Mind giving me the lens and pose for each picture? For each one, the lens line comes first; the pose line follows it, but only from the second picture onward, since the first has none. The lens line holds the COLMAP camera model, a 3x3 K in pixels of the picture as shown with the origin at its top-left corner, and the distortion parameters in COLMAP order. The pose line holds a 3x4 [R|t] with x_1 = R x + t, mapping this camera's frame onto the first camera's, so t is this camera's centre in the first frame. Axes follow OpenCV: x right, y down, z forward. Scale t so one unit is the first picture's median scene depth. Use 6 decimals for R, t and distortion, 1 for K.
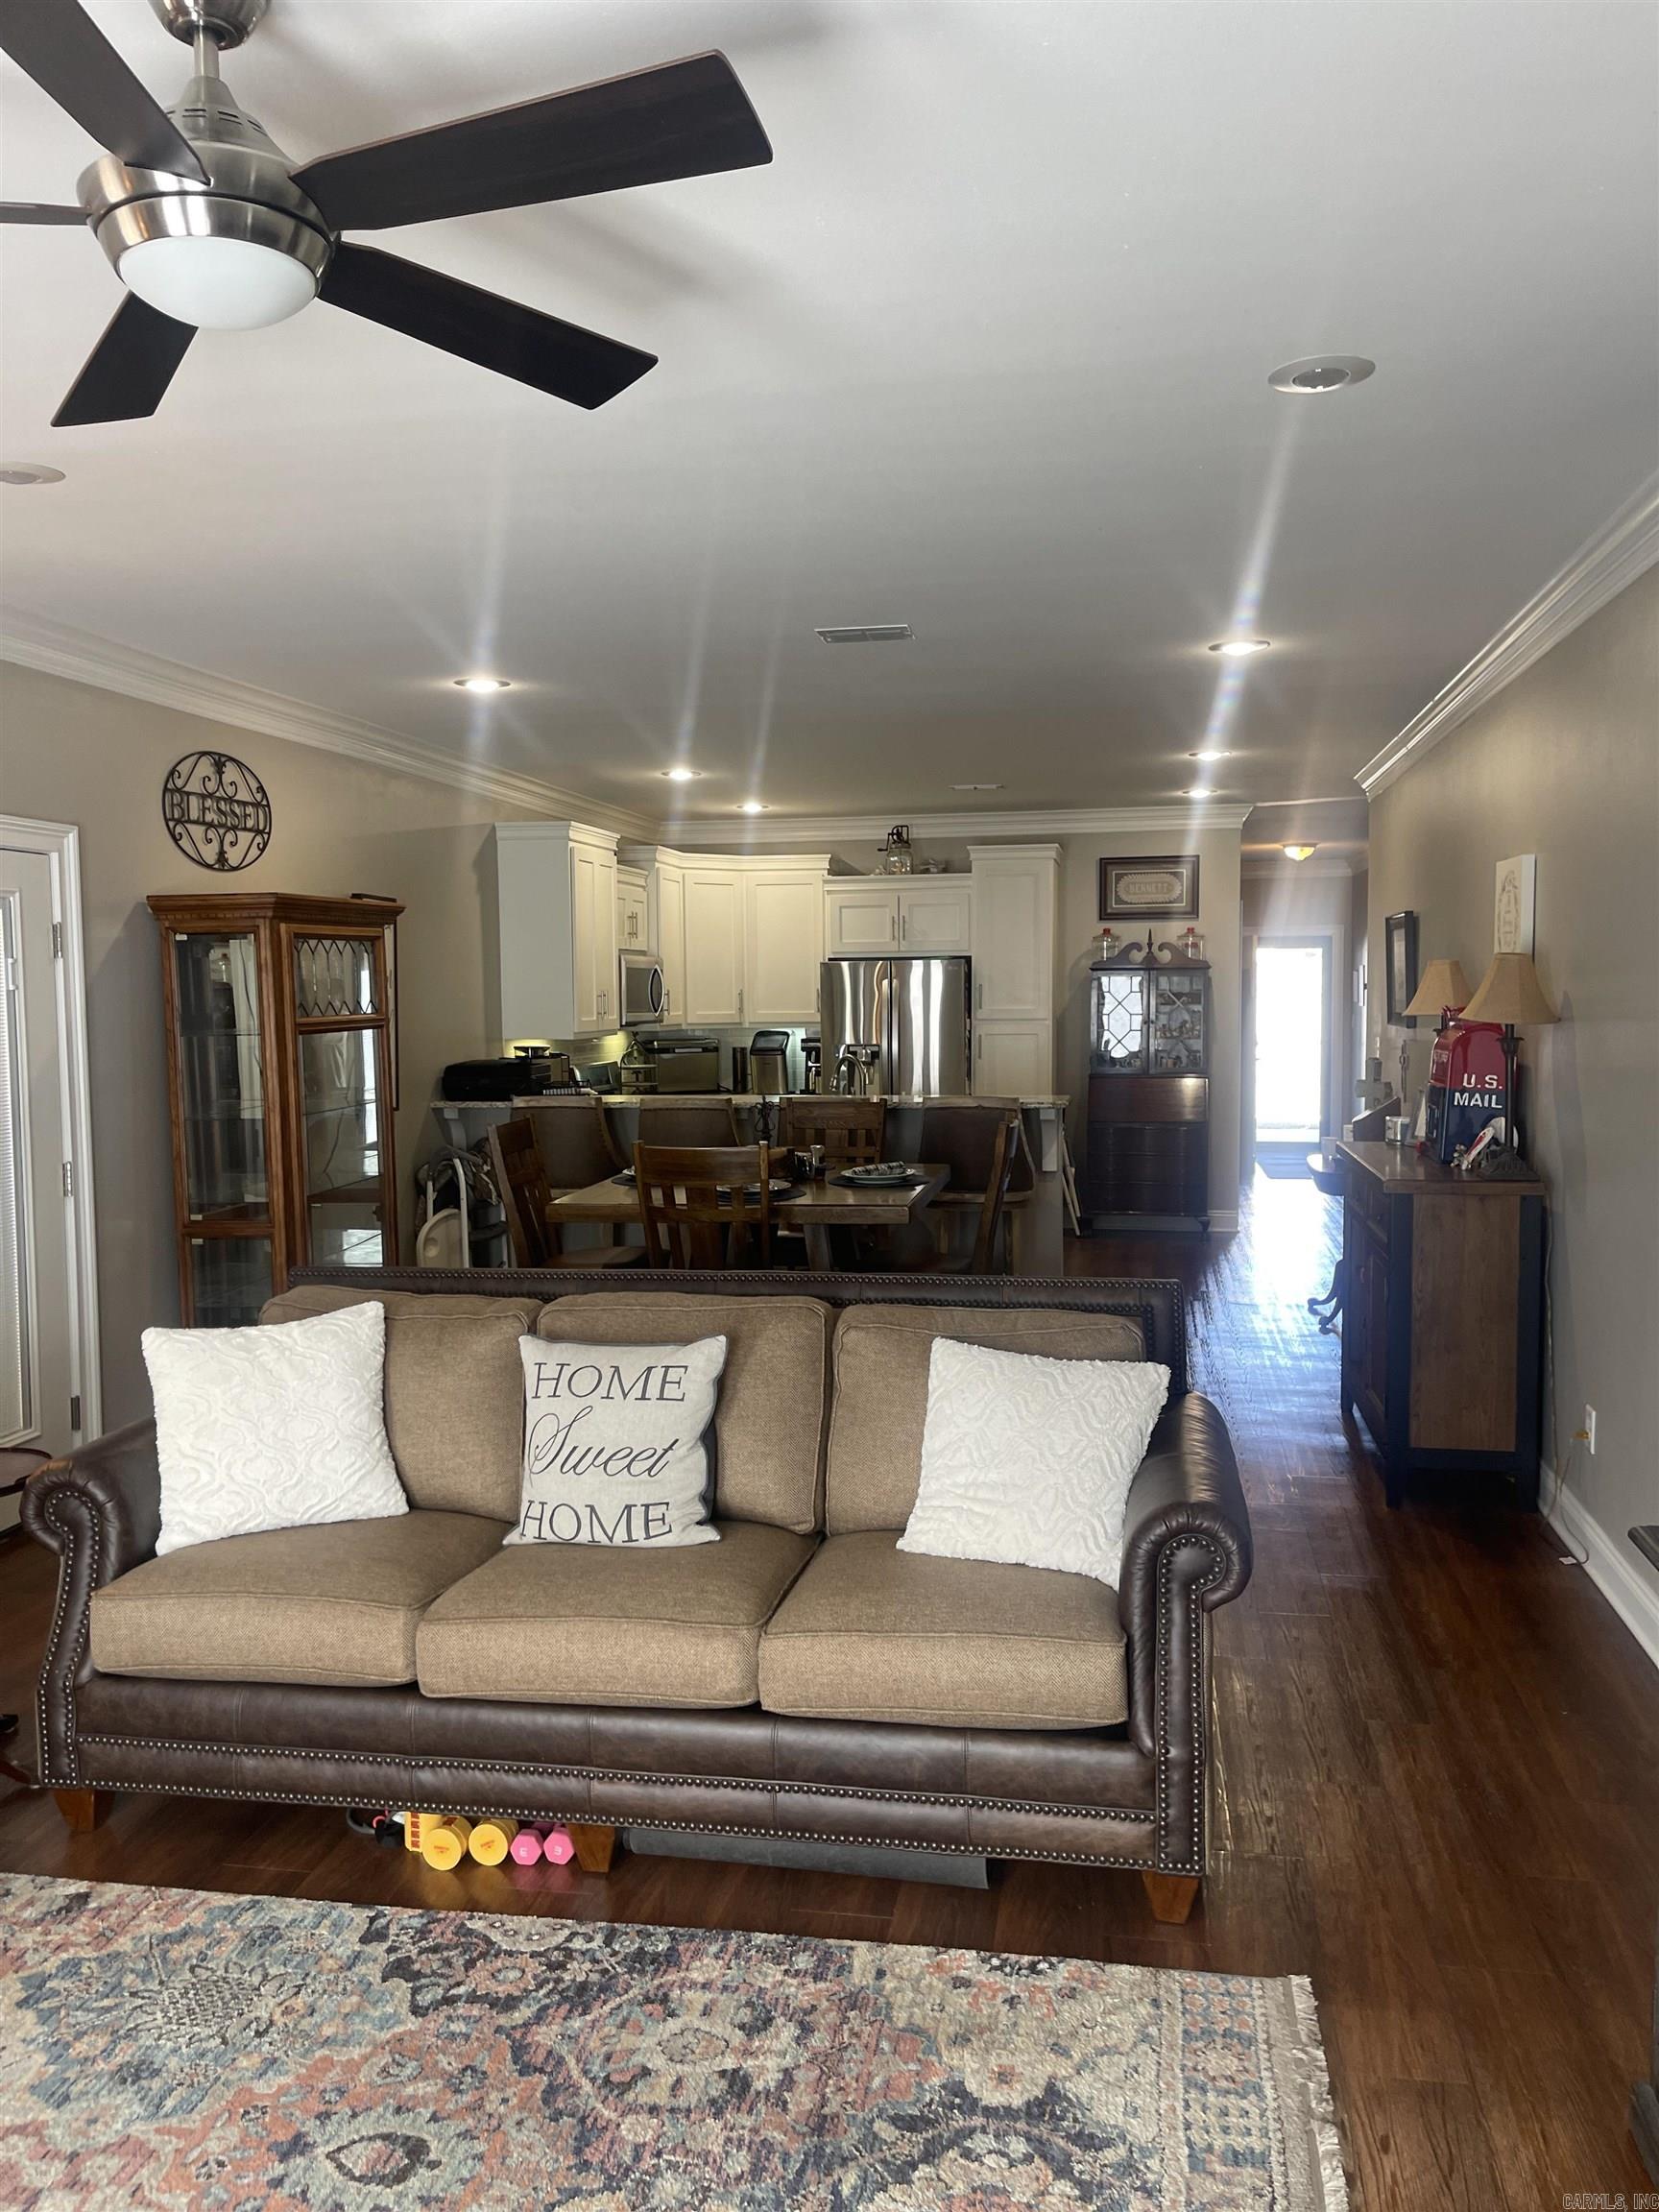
lens RADIAL K [[1662.5, 0, 826.9], [0, 1662.5, 1121.8], [0, 0, 1]] dist [0.058913, -0.076588]
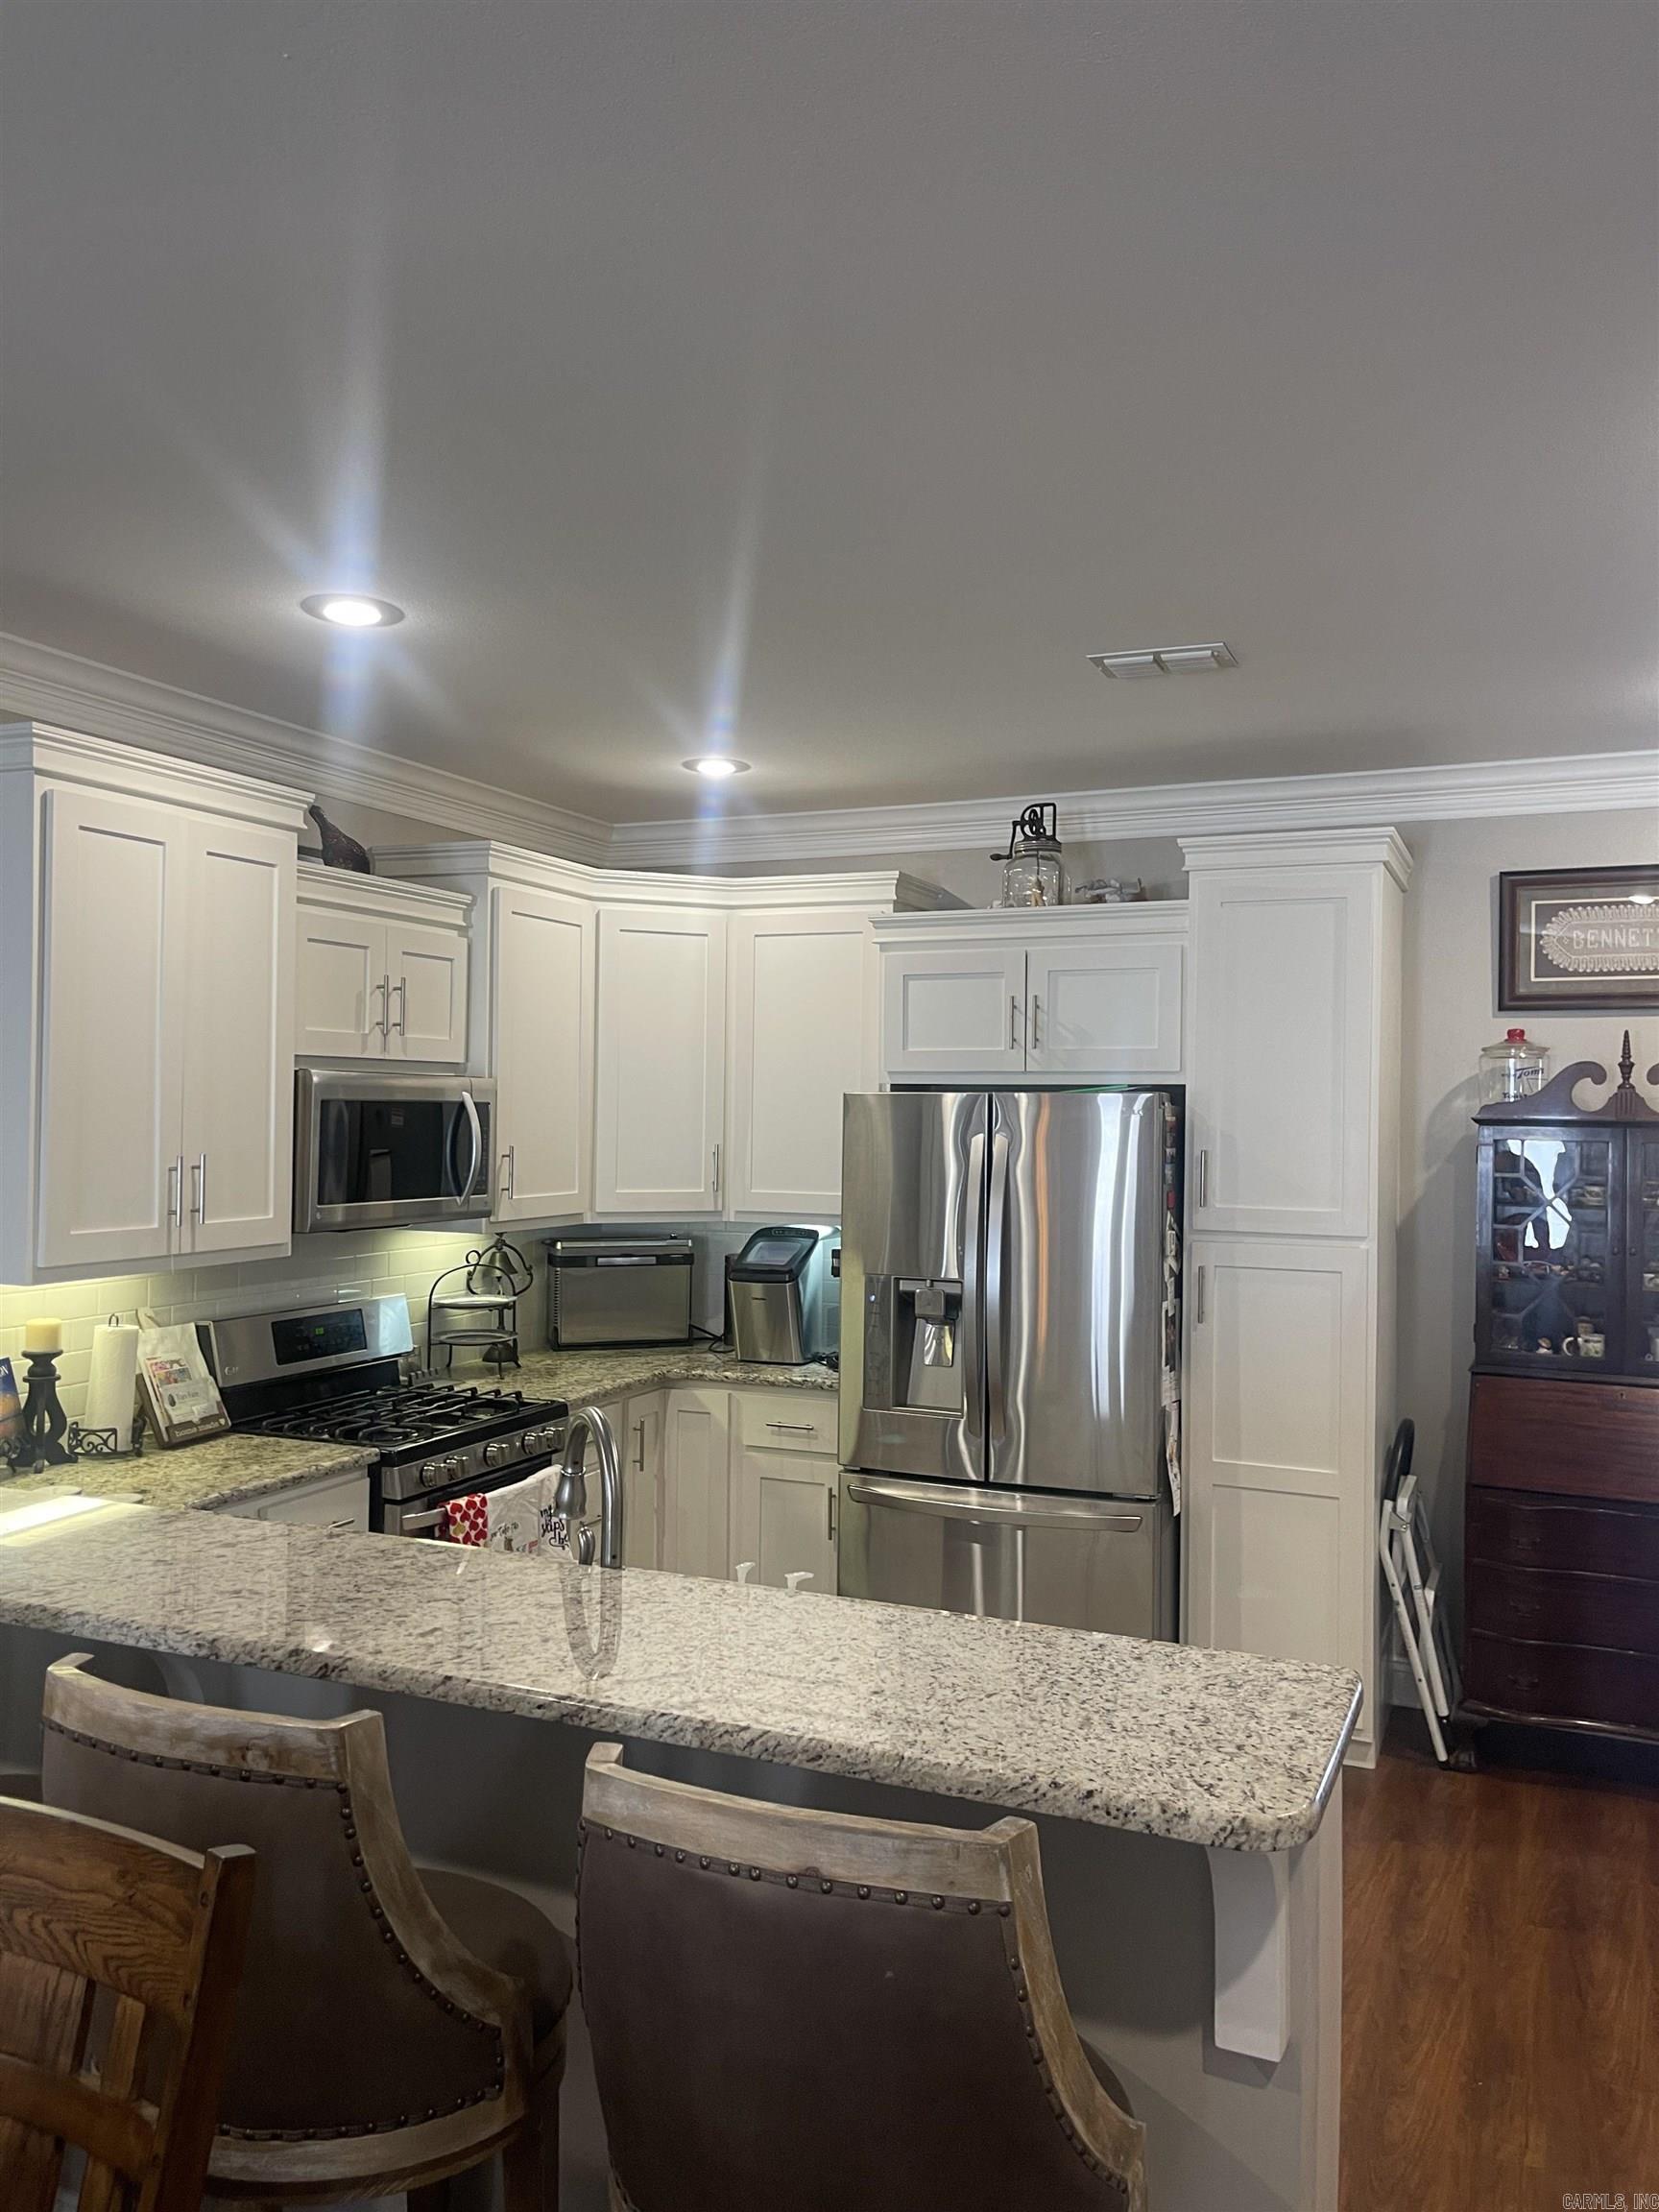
lens RADIAL K [[1662.5, 0, 817.0], [0, 1662.5, 1097.3], [0, 0, 1]] dist [0.058913, -0.076588]
pose [[0.974545, 0.020063, -0.223293, 0.091425], [-0.039647, 0.995713, -0.083570, -0.056415], [0.220659, 0.090295, 0.971162, 0.556399]]
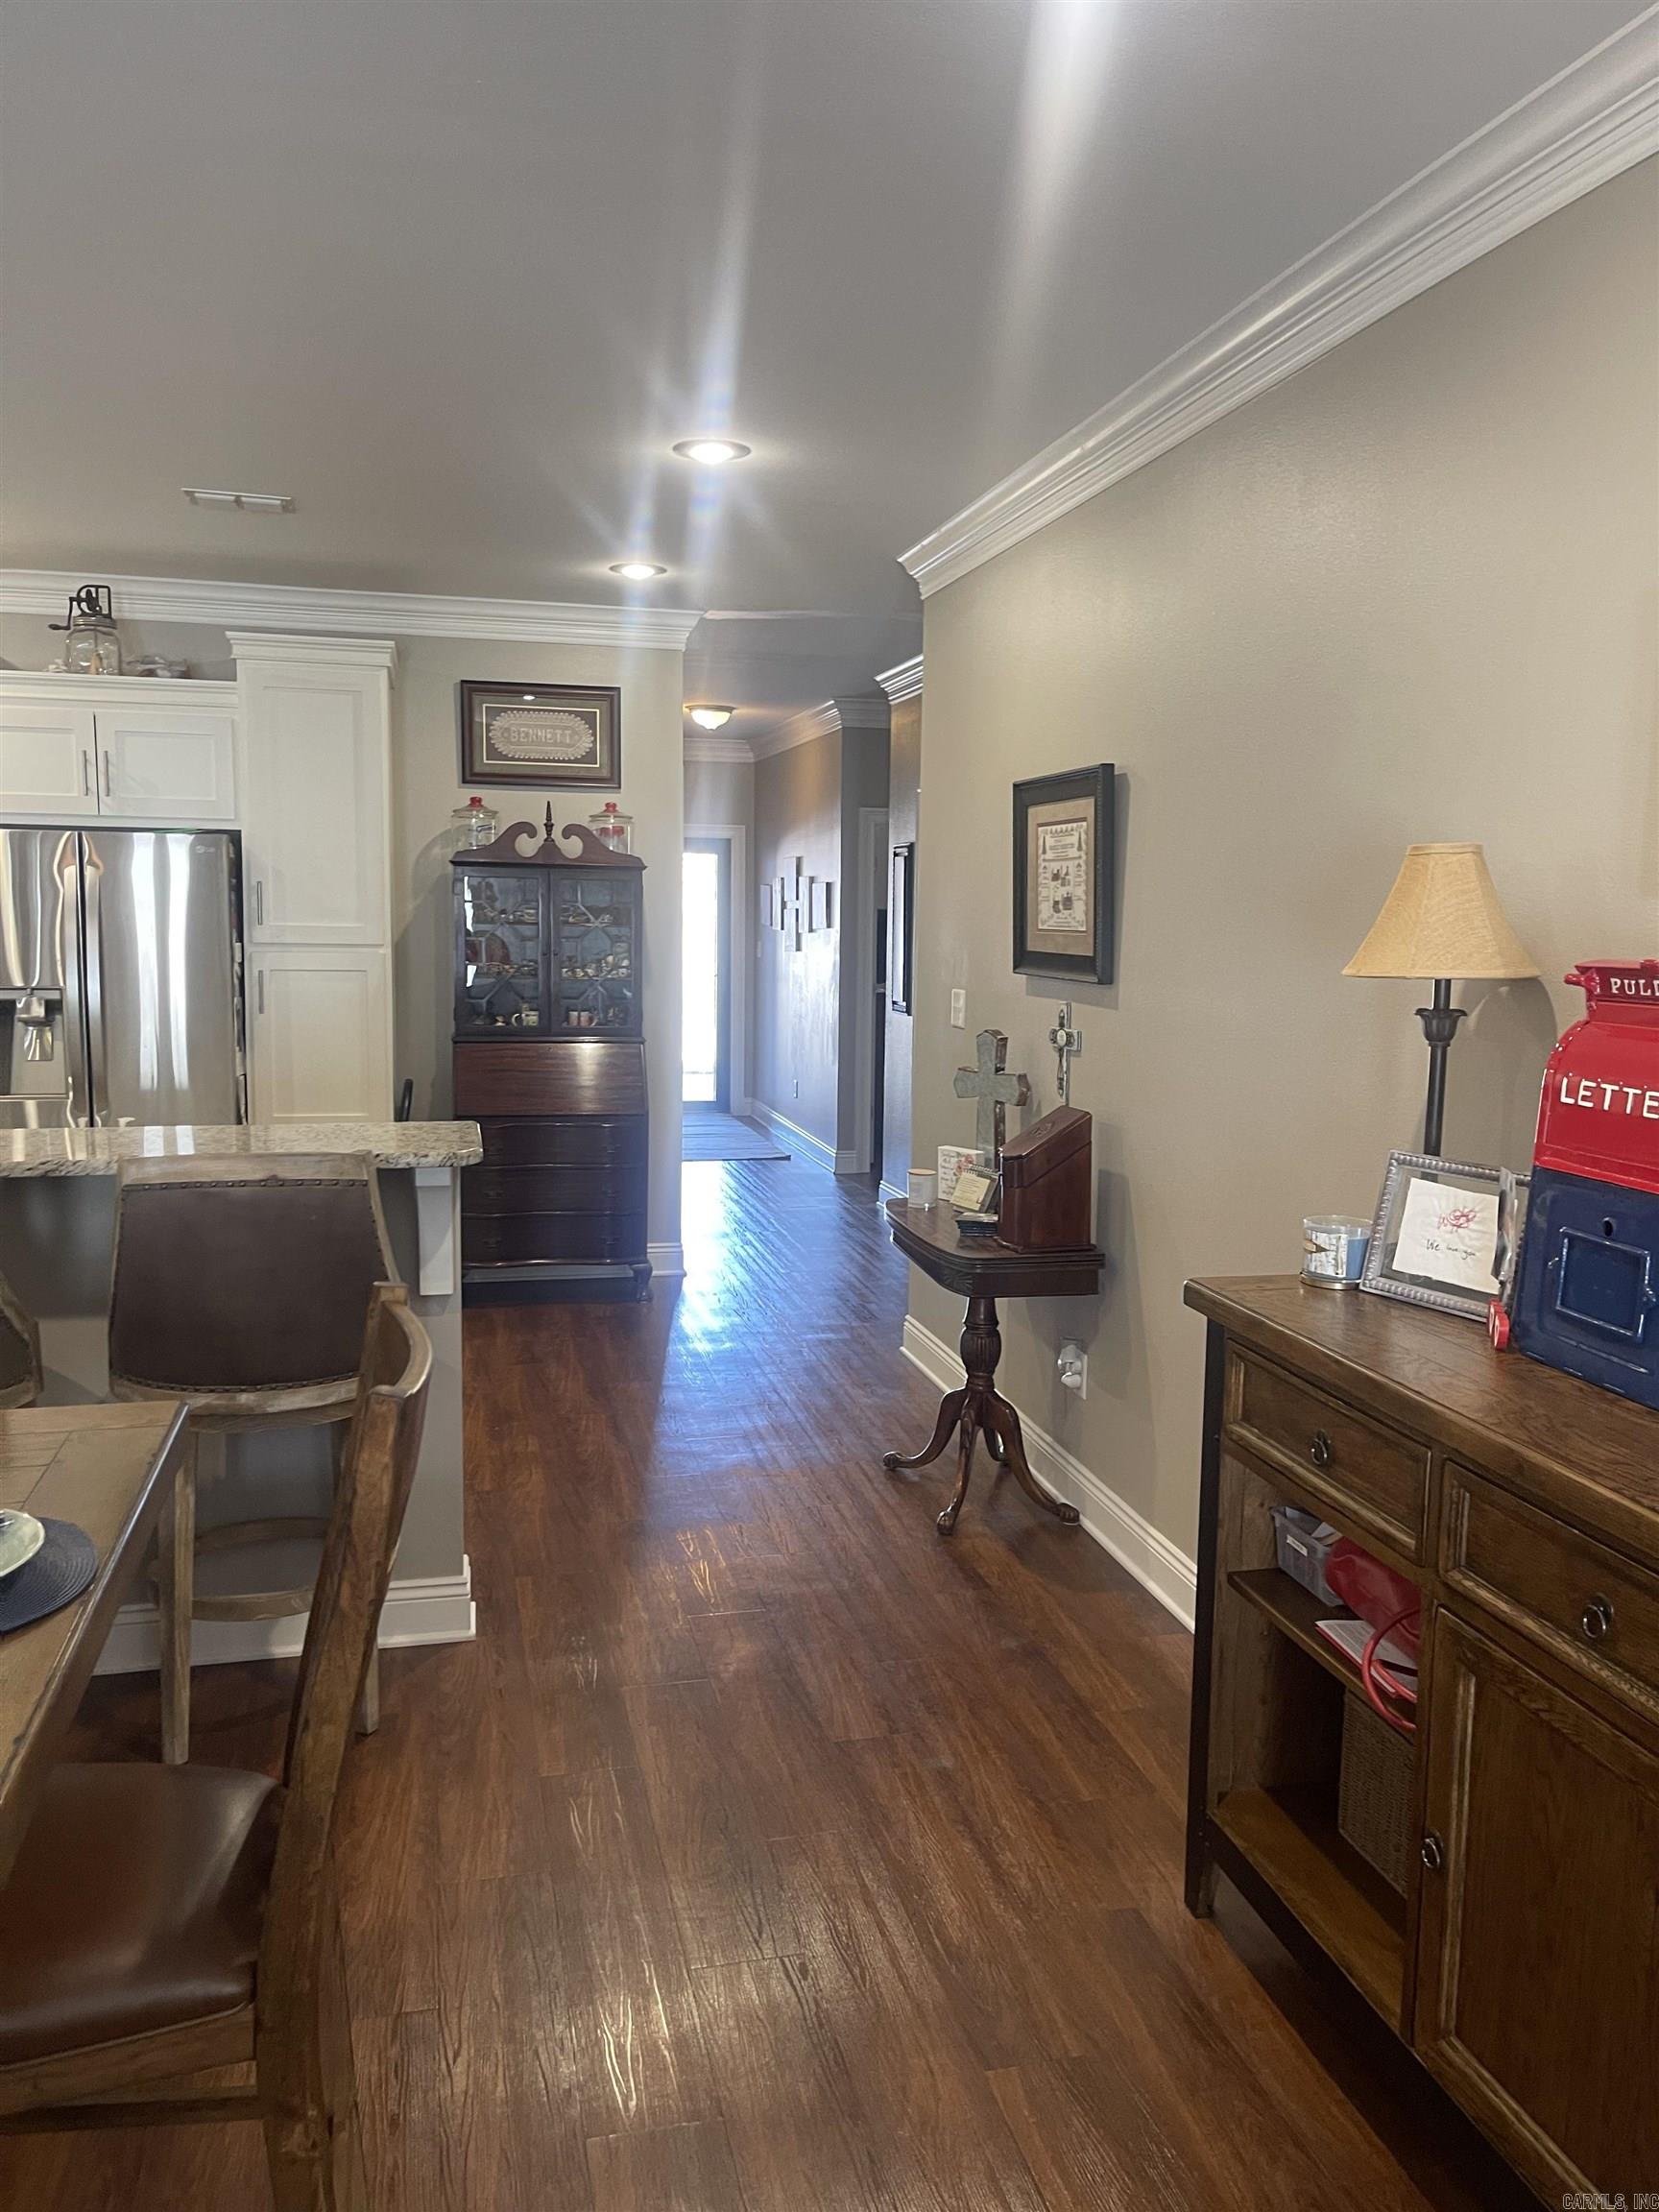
lens RADIAL K [[1662.5, 0, 831.7], [0, 1662.5, 1107.3], [0, 0, 1]] dist [0.058913, -0.076588]
pose [[0.911012, -0.025443, 0.411594, 0.033839], [0.007845, 0.998984, 0.044389, -0.029969], [-0.412305, -0.037210, 0.910286, 0.402388]]
